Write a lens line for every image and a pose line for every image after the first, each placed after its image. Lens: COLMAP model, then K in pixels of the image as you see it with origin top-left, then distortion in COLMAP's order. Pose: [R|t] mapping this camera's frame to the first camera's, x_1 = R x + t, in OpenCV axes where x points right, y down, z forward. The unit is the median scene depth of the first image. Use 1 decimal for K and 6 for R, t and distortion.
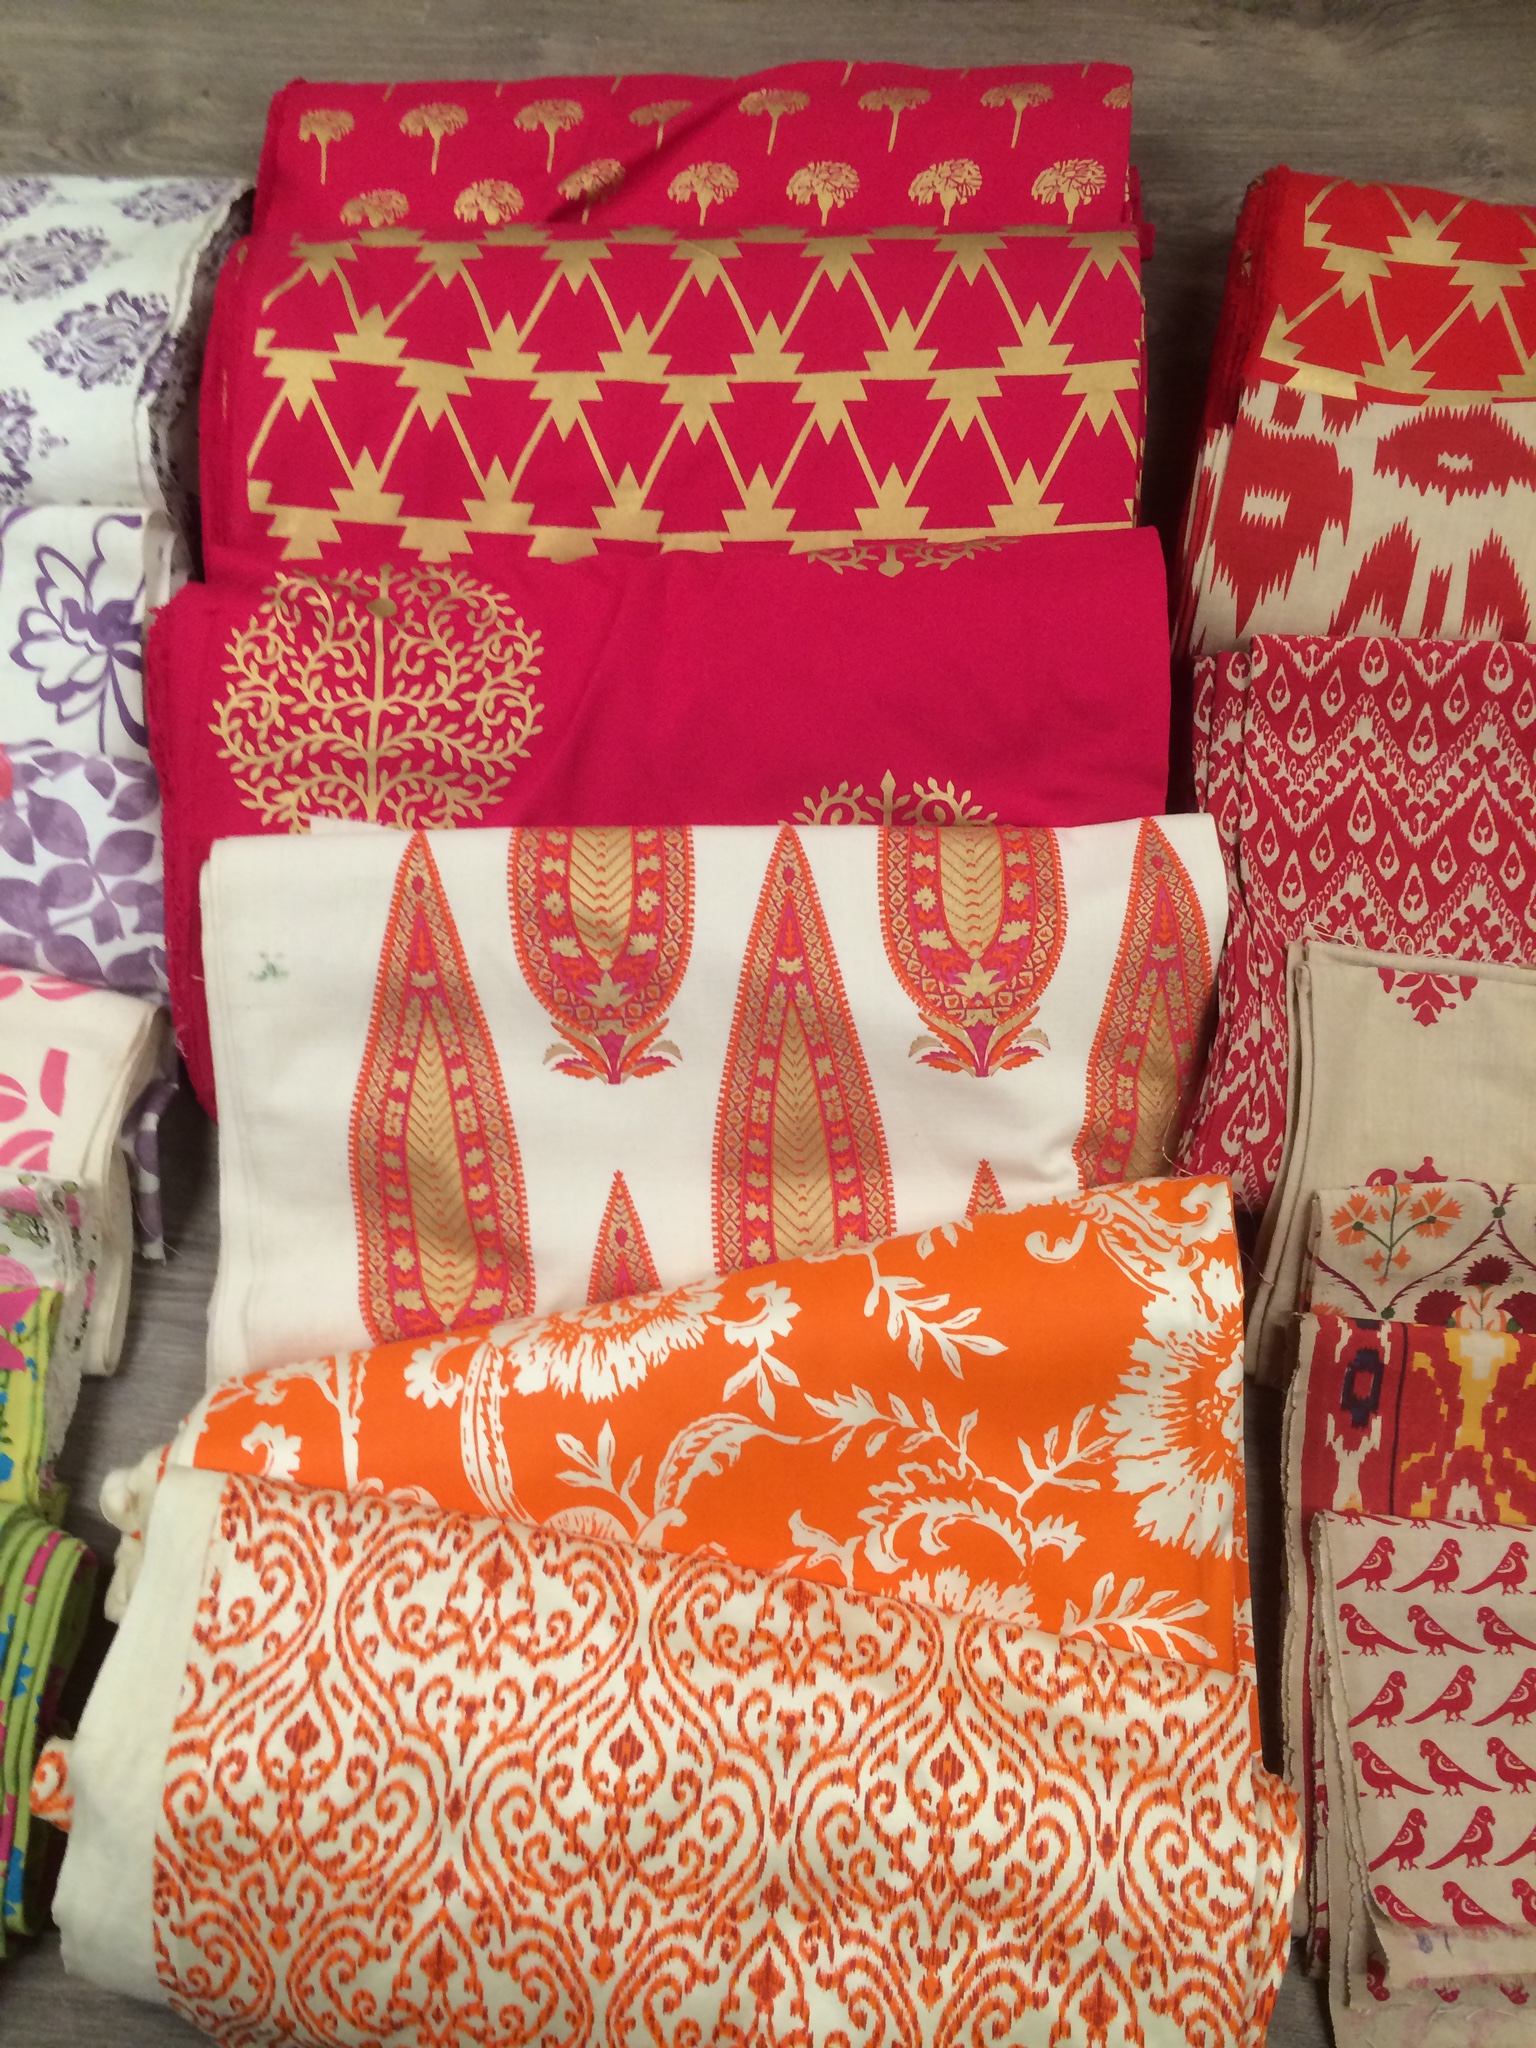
lens RADIAL K [[1756.8, 0, 768.0], [0, 1756.8, 1024.0], [0, 0, 1]] dist [0.107674, -0.138938]
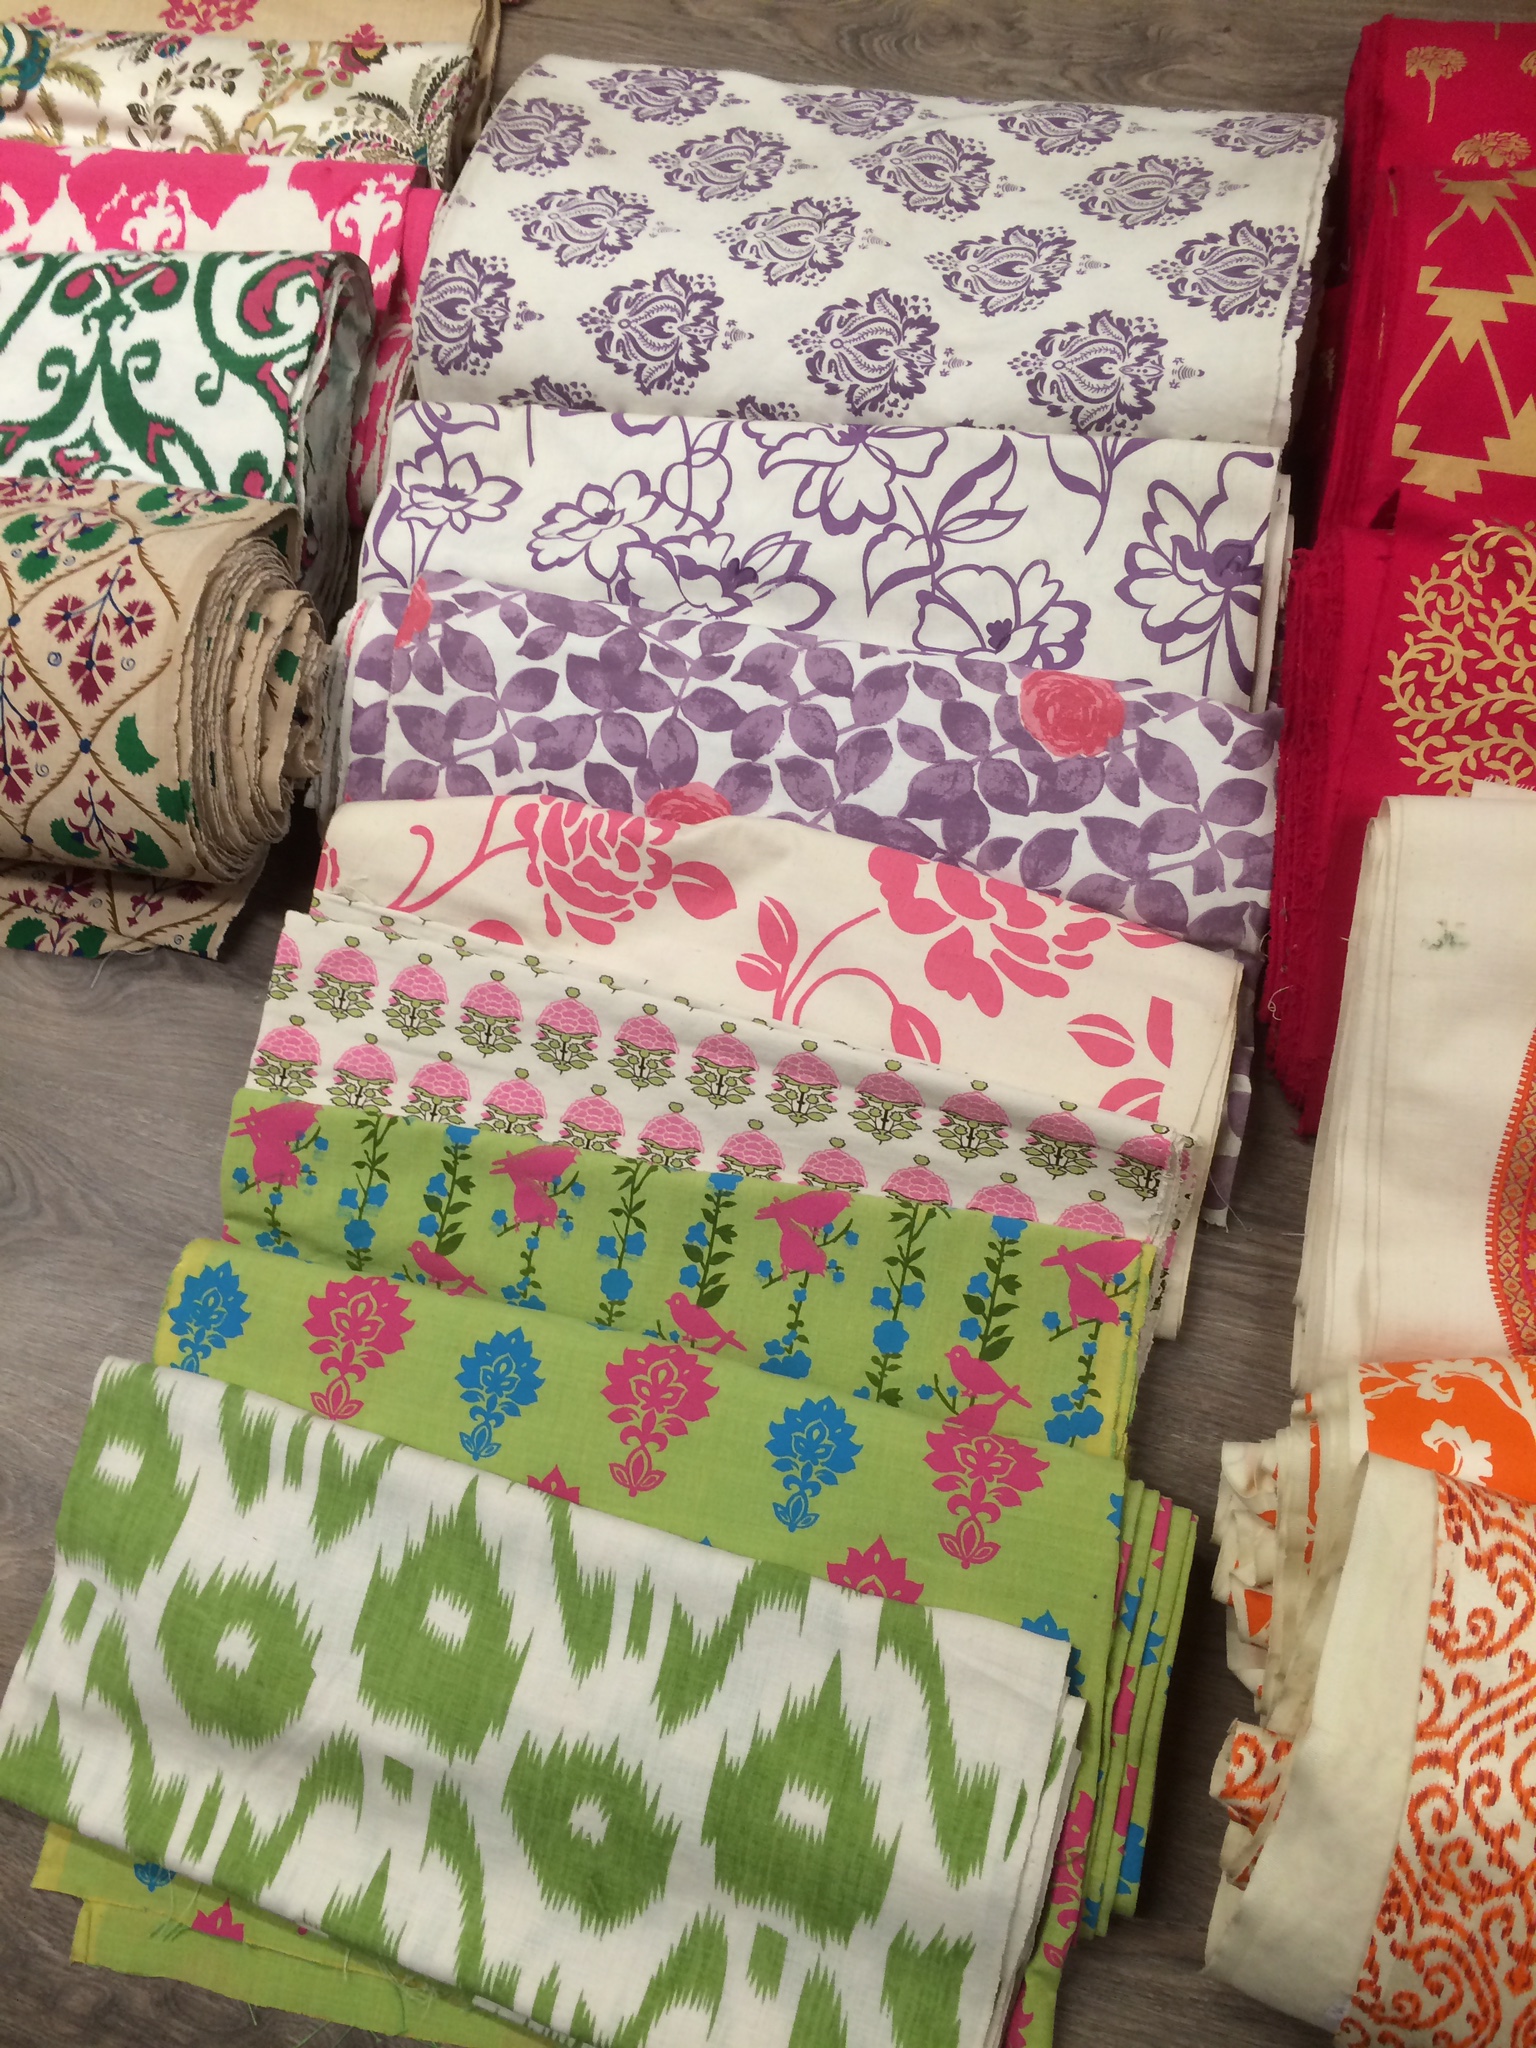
lens RADIAL K [[1756.8, 0, 768.0], [0, 1756.8, 1024.0], [0, 0, 1]] dist [0.107674, -0.138938]
pose [[0.986277, 0.113399, -0.119995, -0.758450], [-0.114014, 0.993478, 0.001745, 0.078143], [0.119410, 0.011960, 0.992773, 0.034500]]
